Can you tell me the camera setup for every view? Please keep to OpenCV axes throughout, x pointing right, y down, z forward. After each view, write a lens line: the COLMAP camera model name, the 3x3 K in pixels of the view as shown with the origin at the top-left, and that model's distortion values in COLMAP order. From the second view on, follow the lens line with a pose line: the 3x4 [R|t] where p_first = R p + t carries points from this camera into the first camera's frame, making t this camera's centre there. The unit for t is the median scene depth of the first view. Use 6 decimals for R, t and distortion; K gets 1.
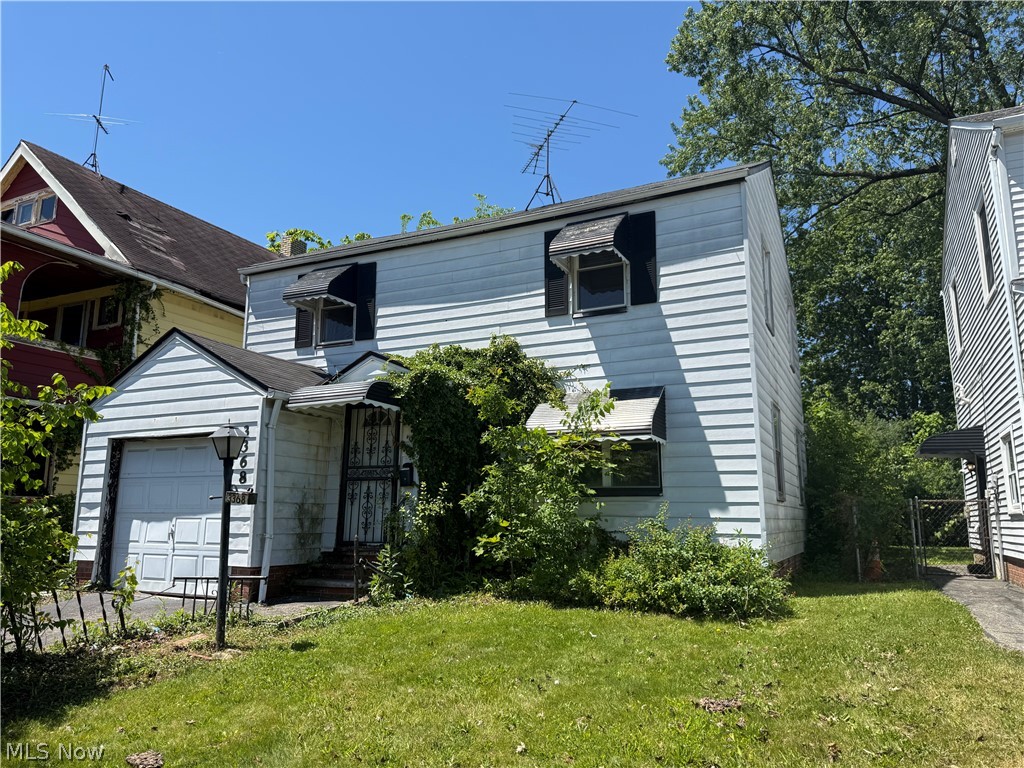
lens RADIAL K [[703.6, 0, 517.7], [0, 703.6, 385.2], [0, 0, 1]] dist [0.112074, -0.181013]
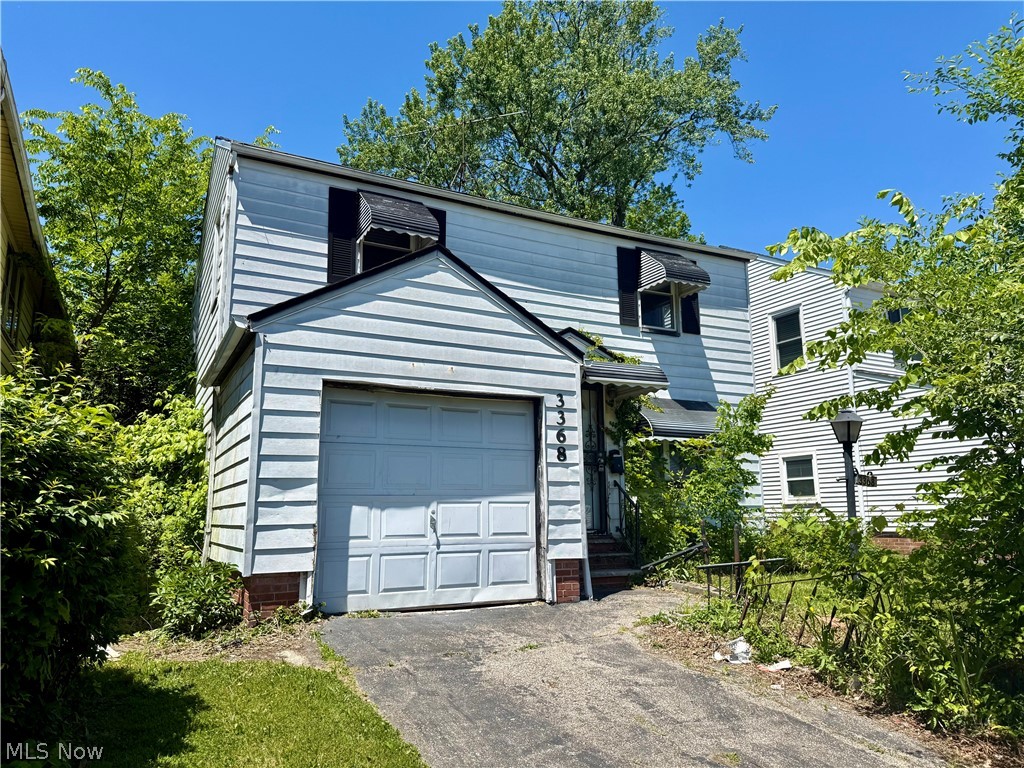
lens RADIAL K [[702.5, 0, 512.0], [0, 702.5, 384.0], [0, 0, 1]] dist [0.116923, -0.196579]
pose [[0.604232, 0.136910, 0.784958, -0.981609], [-0.136364, 0.988362, -0.067420, 0.099838], [-0.785054, -0.066303, 0.615869, 0.479735]]
